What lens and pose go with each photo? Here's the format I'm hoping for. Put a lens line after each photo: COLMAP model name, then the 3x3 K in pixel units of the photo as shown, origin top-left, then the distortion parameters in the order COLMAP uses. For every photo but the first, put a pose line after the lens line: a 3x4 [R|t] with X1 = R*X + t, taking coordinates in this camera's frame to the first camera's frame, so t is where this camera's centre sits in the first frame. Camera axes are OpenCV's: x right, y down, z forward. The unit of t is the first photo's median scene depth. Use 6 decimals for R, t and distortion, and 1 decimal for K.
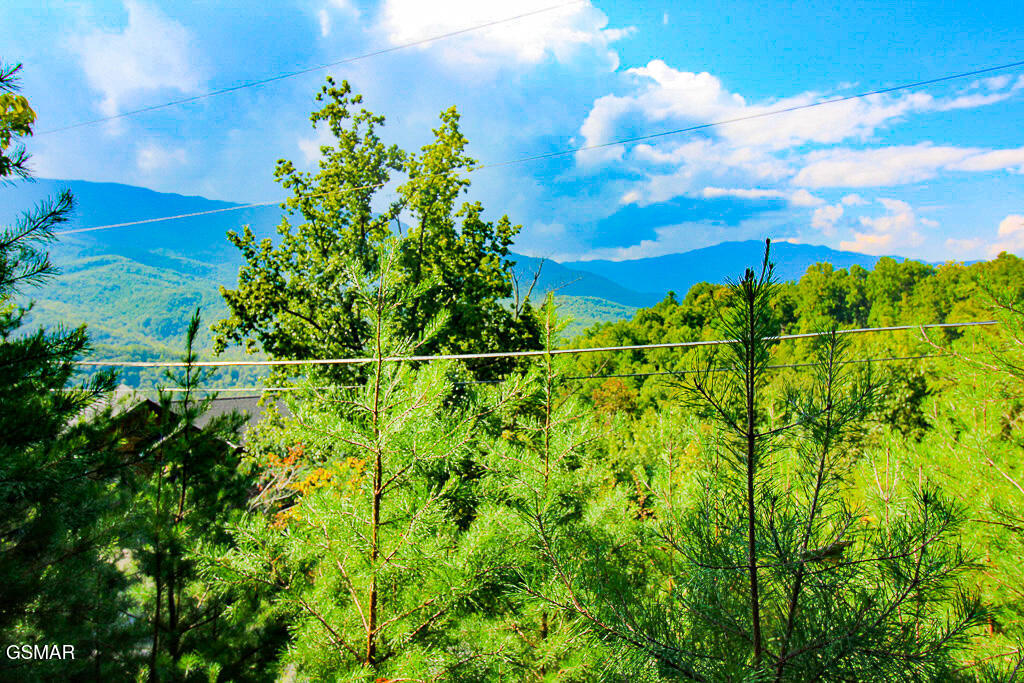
lens RADIAL K [[532.3, 0, 511.0], [0, 532.3, 345.0], [0, 0, 1]] dist [-0.000291, 0.000024]
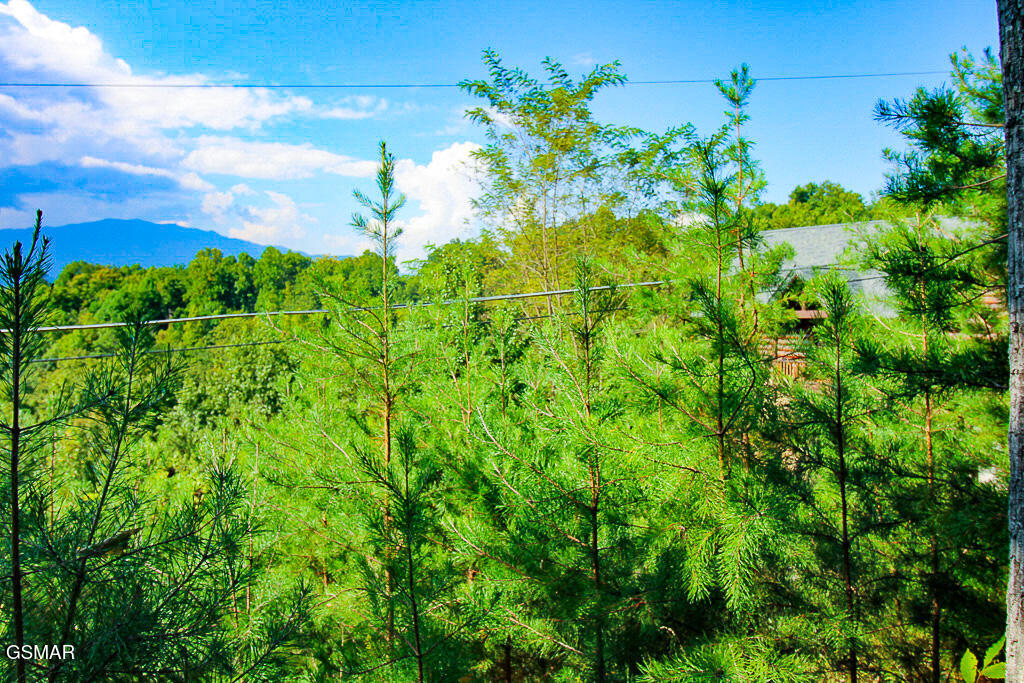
lens RADIAL K [[532.3, 0, 511.0], [0, 532.3, 337.2], [0, 0, 1]] dist [-0.000291, 0.000024]
pose [[0.877376, -0.006987, 0.479753, 0.597355], [-0.000066, 0.999892, 0.014683, -0.001535], [-0.479804, -0.012914, 0.877281, -0.153769]]
